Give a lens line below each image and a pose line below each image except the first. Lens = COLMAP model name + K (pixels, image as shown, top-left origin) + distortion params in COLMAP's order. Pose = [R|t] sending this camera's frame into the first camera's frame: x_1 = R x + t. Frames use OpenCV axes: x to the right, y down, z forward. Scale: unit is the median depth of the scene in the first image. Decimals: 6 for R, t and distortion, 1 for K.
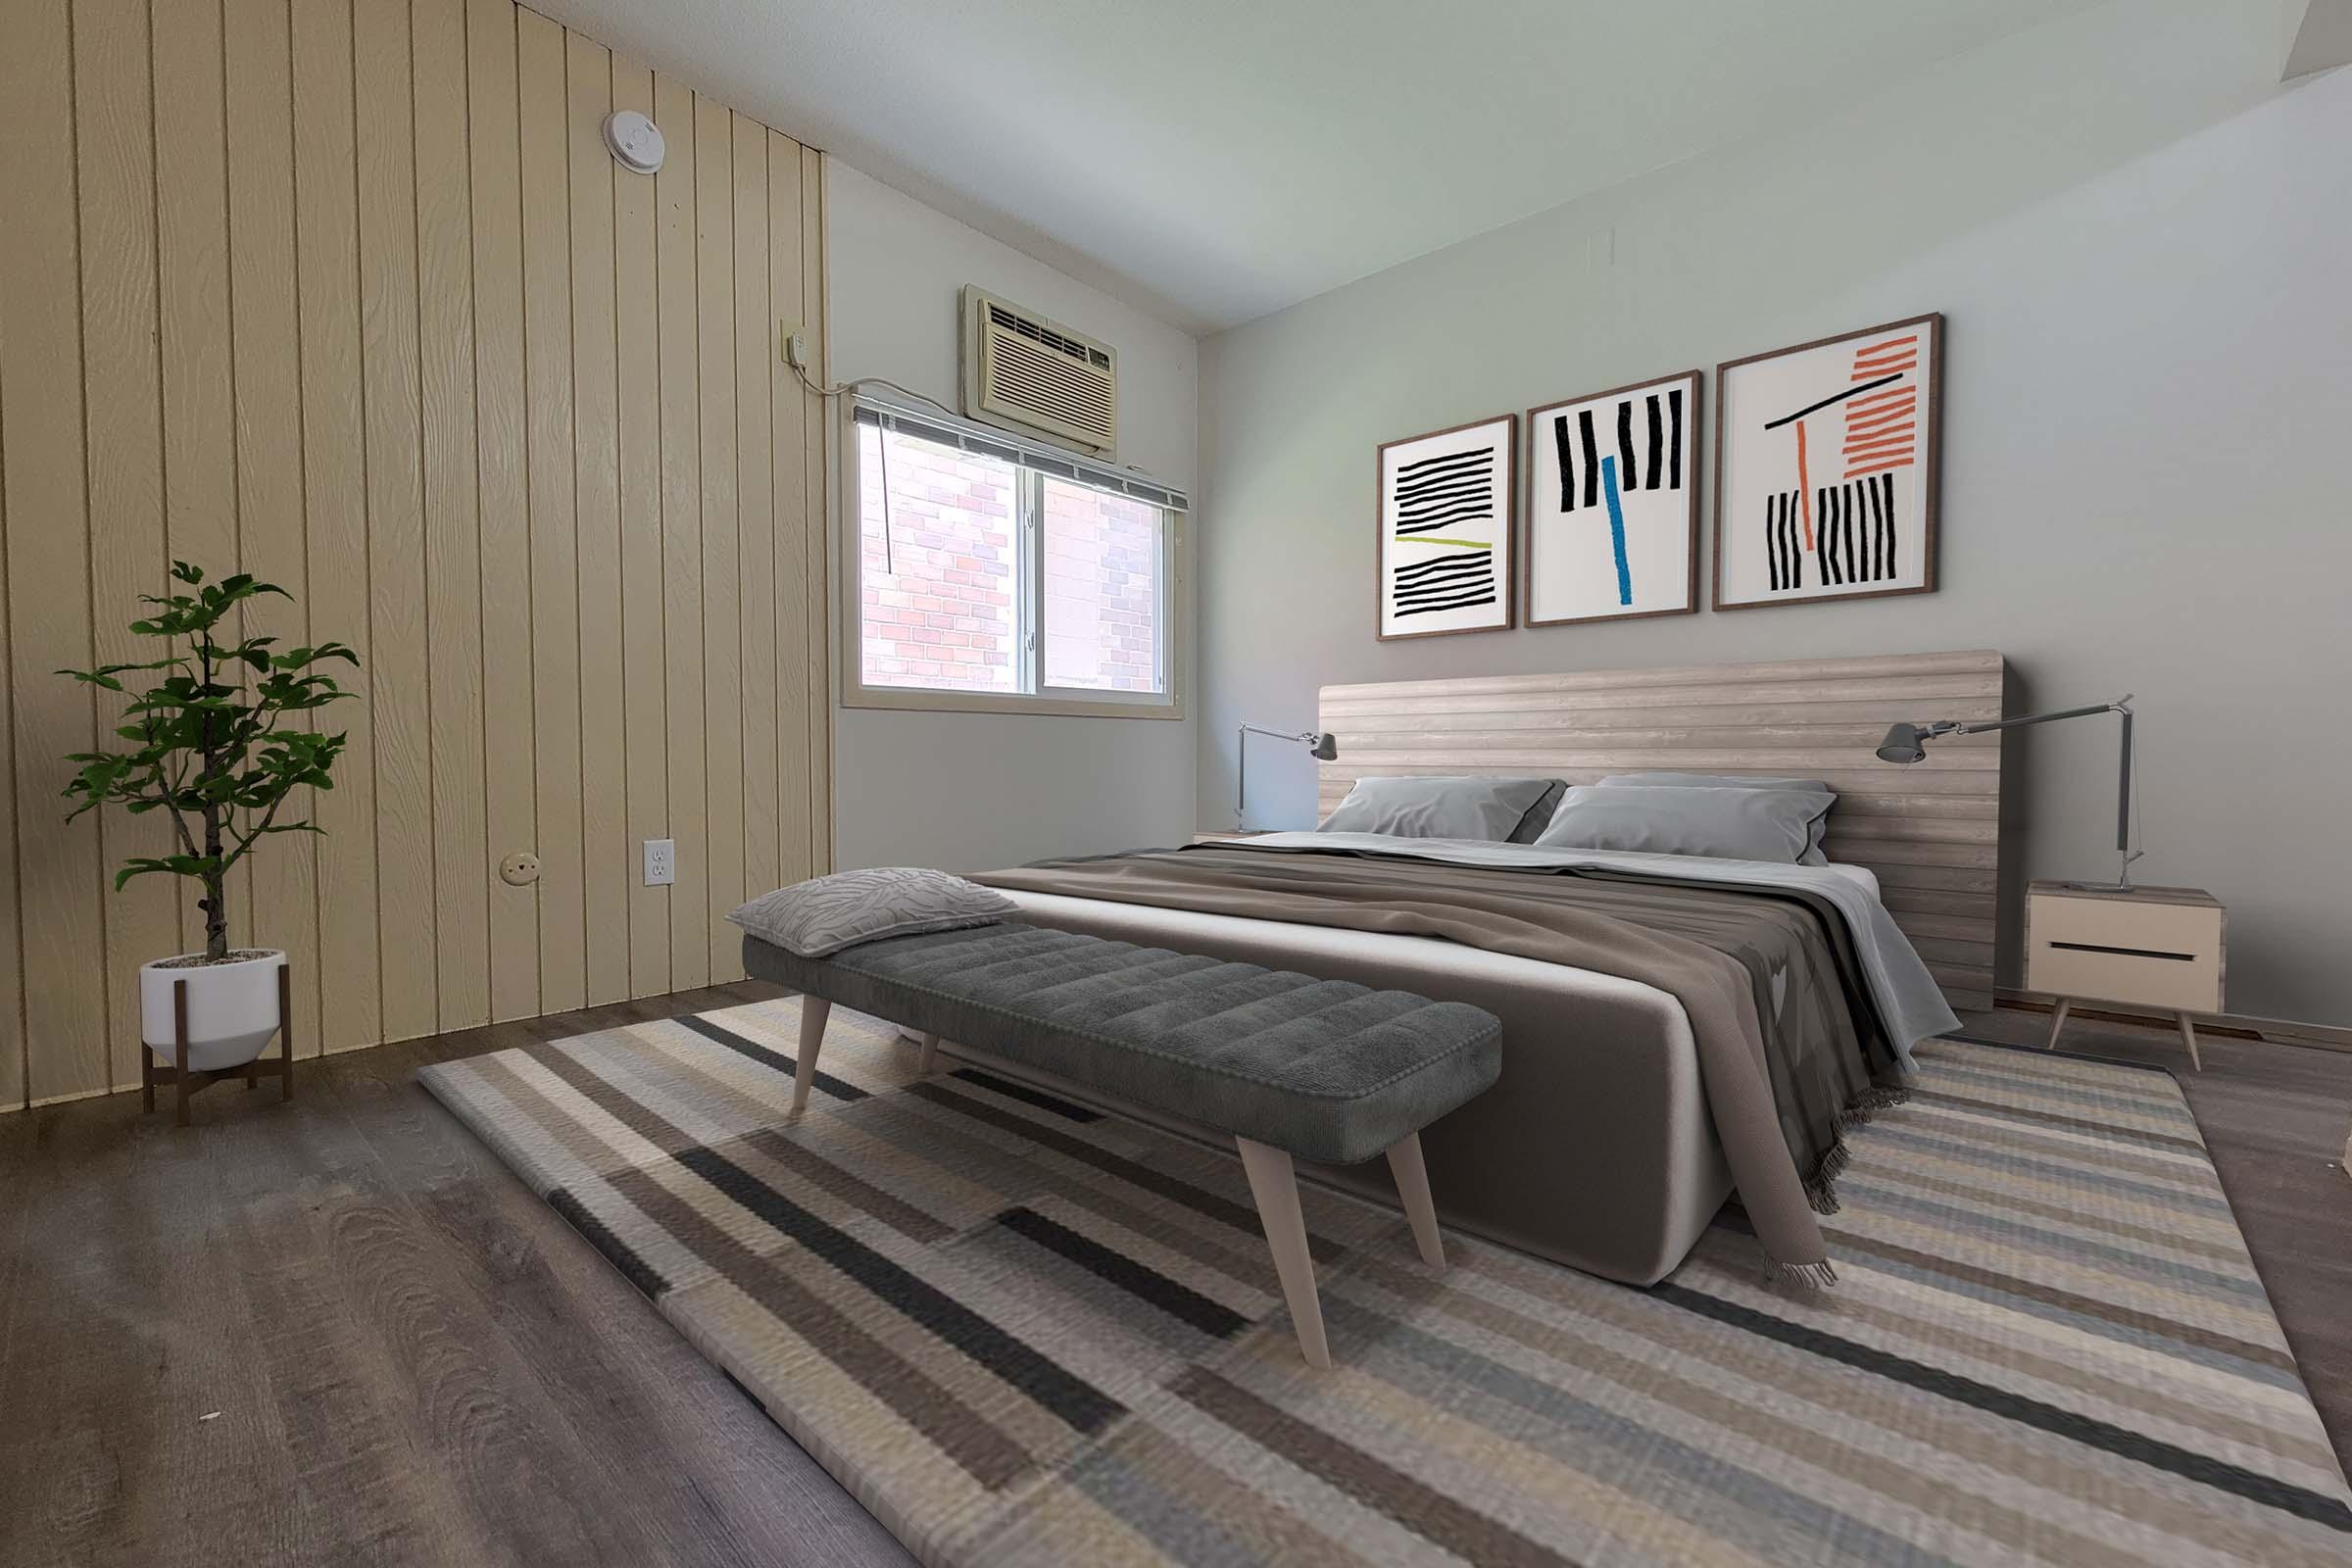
lens RADIAL K [[964.3, 0, 1173.5], [0, 964.3, 779.3], [0, 0, 1]] dist [-0.004827, -0.004303]
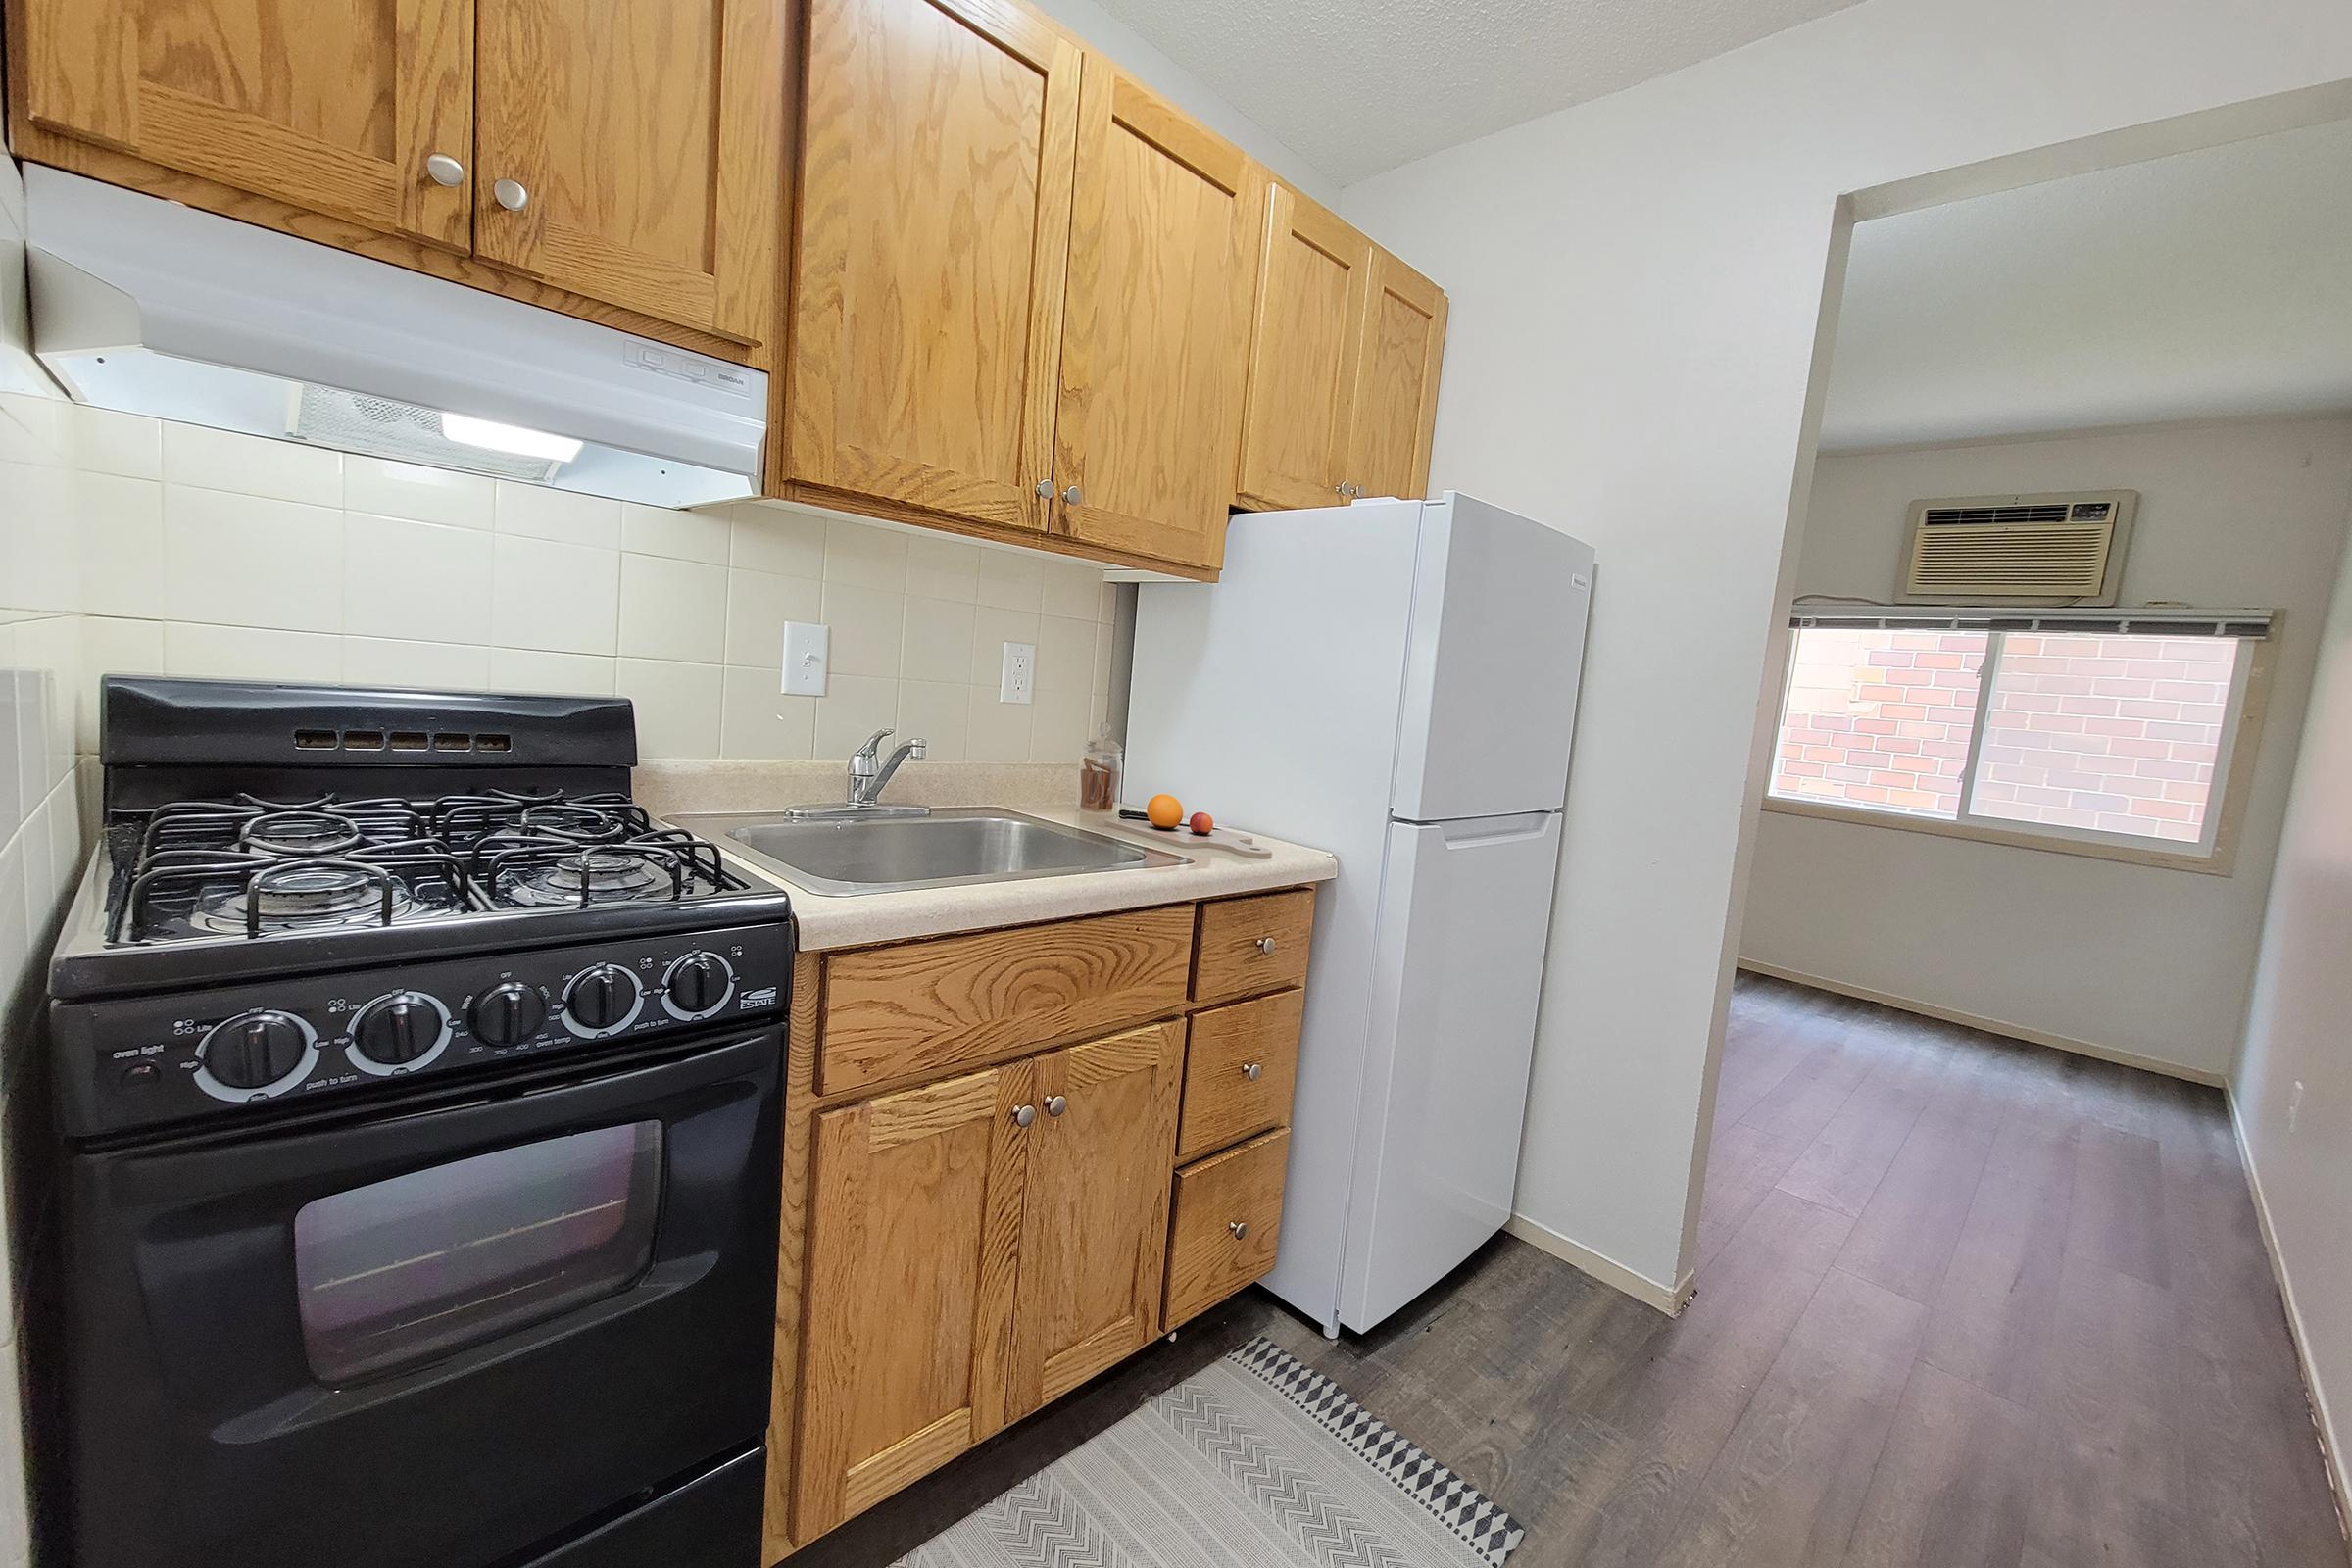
lens RADIAL K [[964.3, 0, 1172.8], [0, 964.3, 776.5], [0, 0, 1]] dist [-0.004827, -0.004303]
pose [[-0.061391, 0.099148, -0.993177, 1.054550], [-0.122712, 0.986755, 0.106092, -0.147506], [0.990542, 0.128388, -0.048411, 0.112417]]
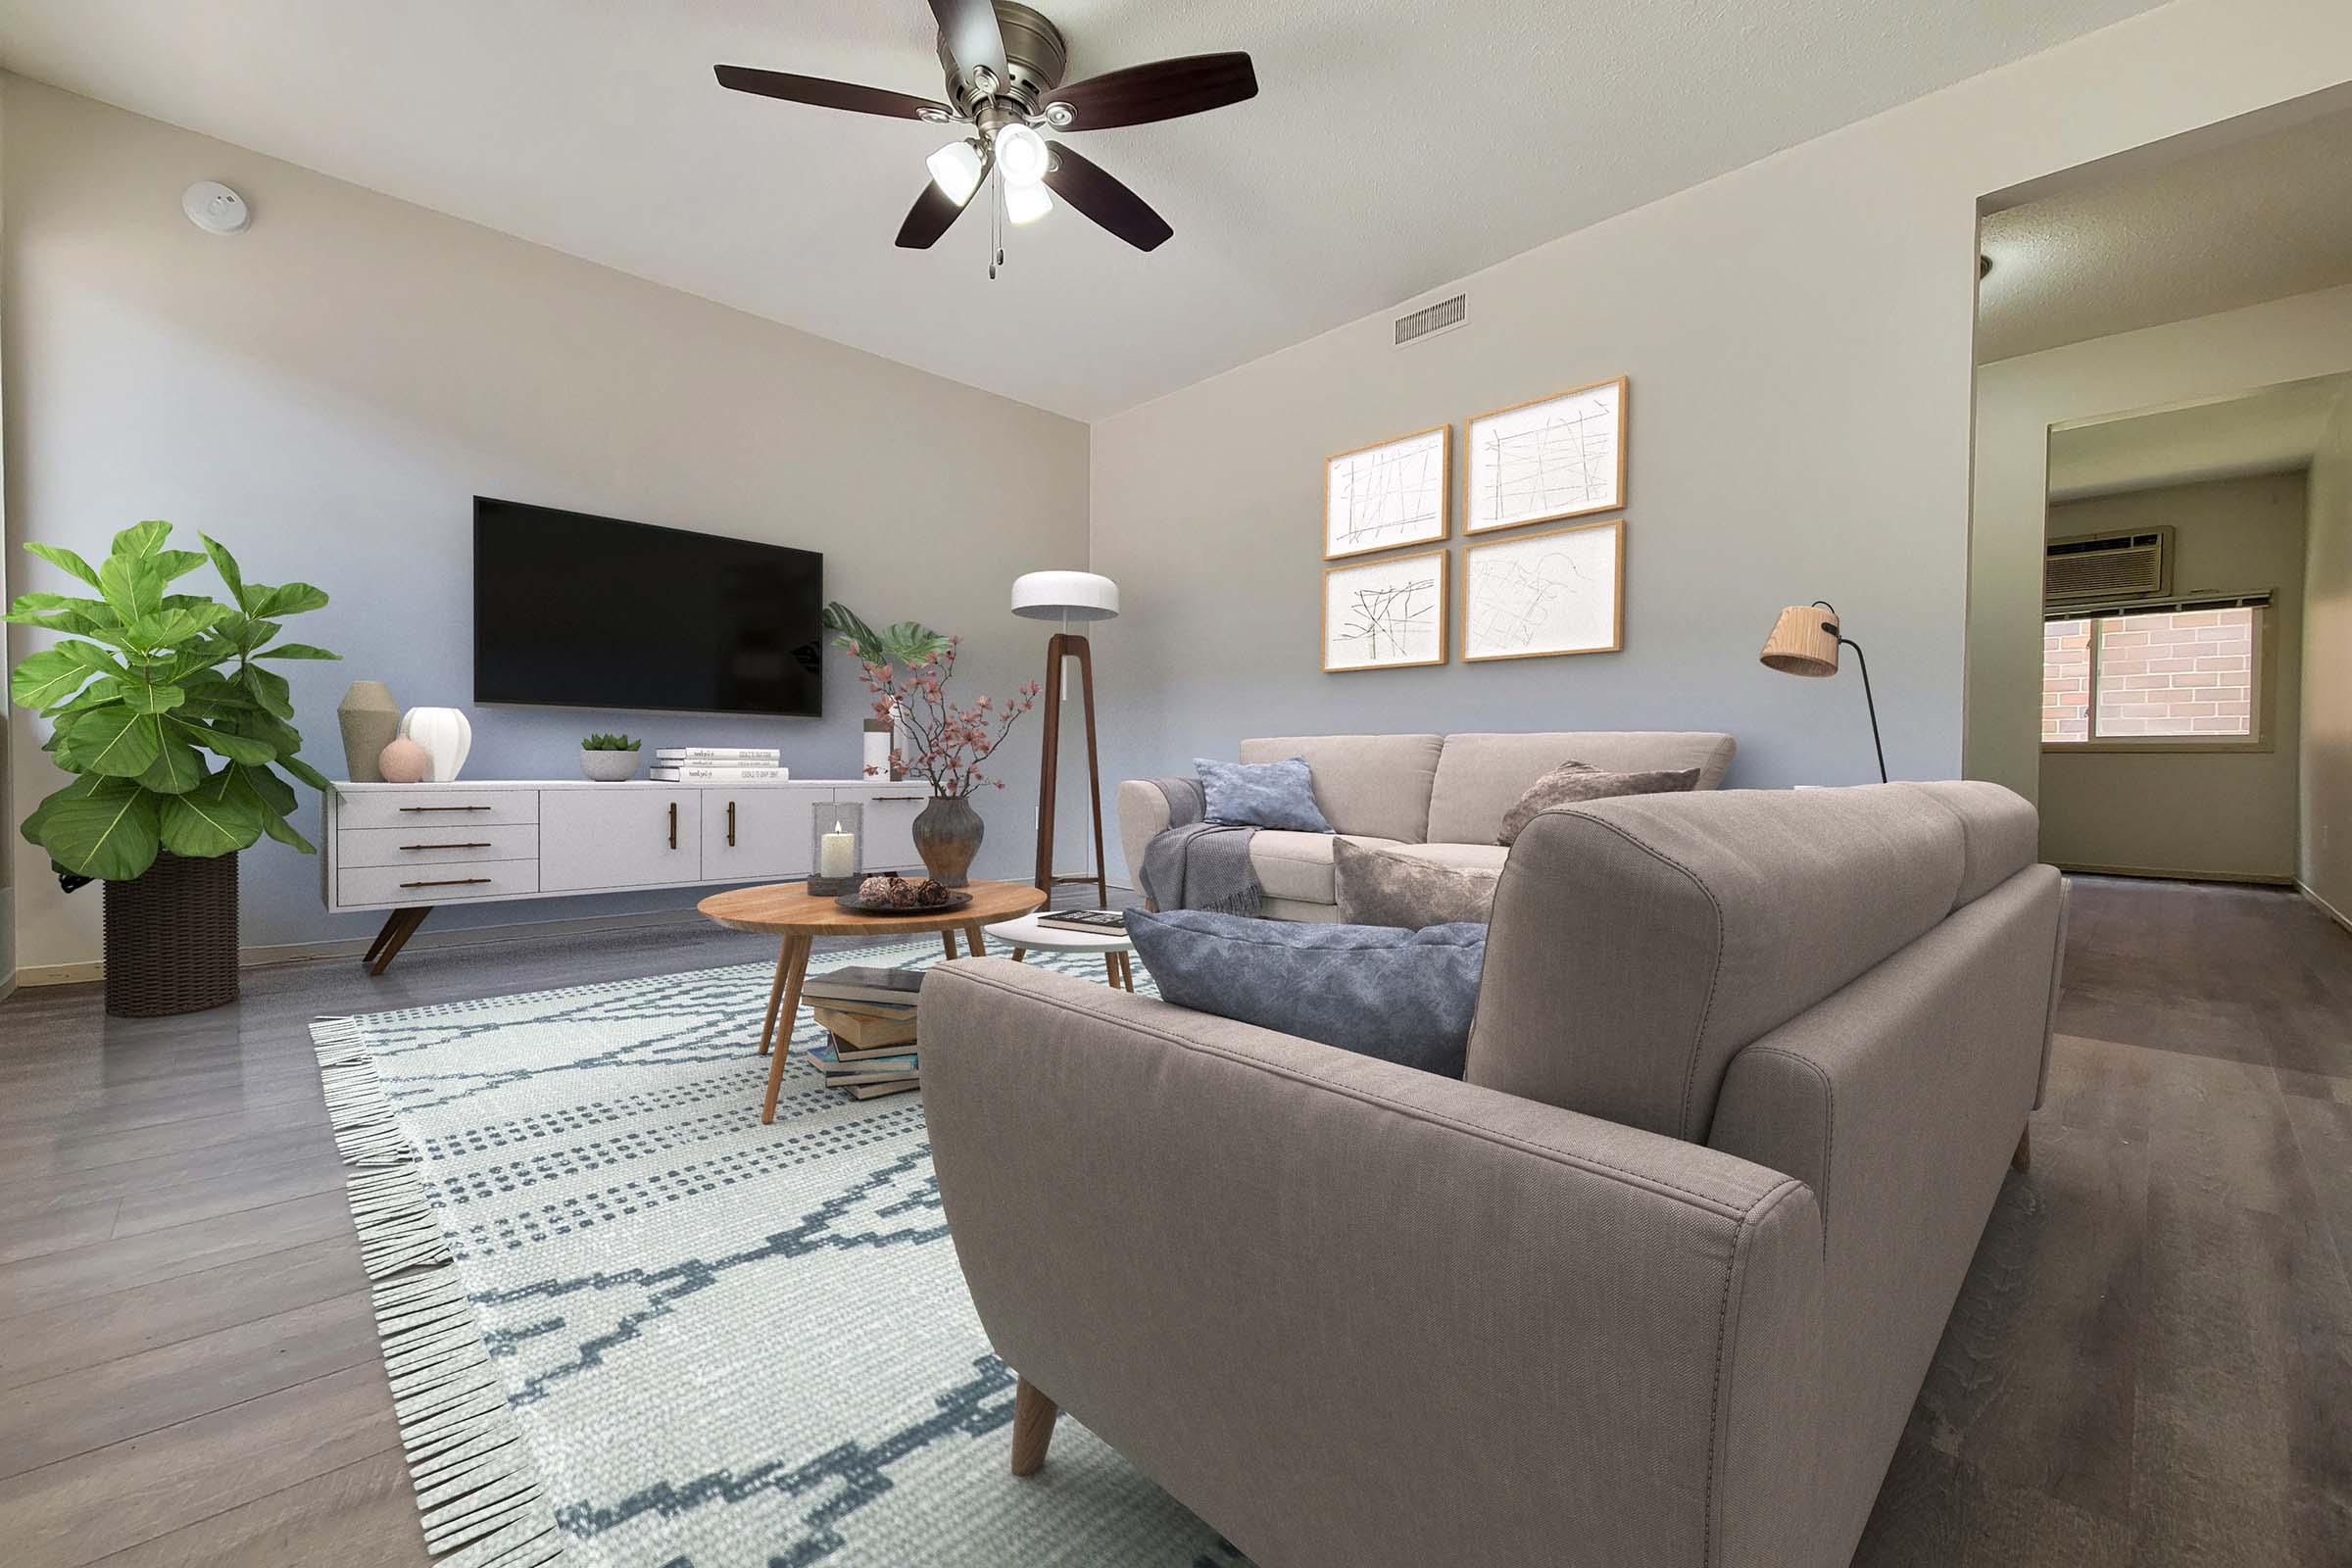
lens RADIAL K [[964.3, 0, 1182.2], [0, 964.3, 774.0], [0, 0, 1]] dist [-0.004827, -0.004303]
pose [[-0.068005, 0.026132, -0.997343, 1.742728], [-0.027300, 0.999234, 0.028043, -0.031798], [0.997311, 0.029135, -0.067239, -0.559521]]
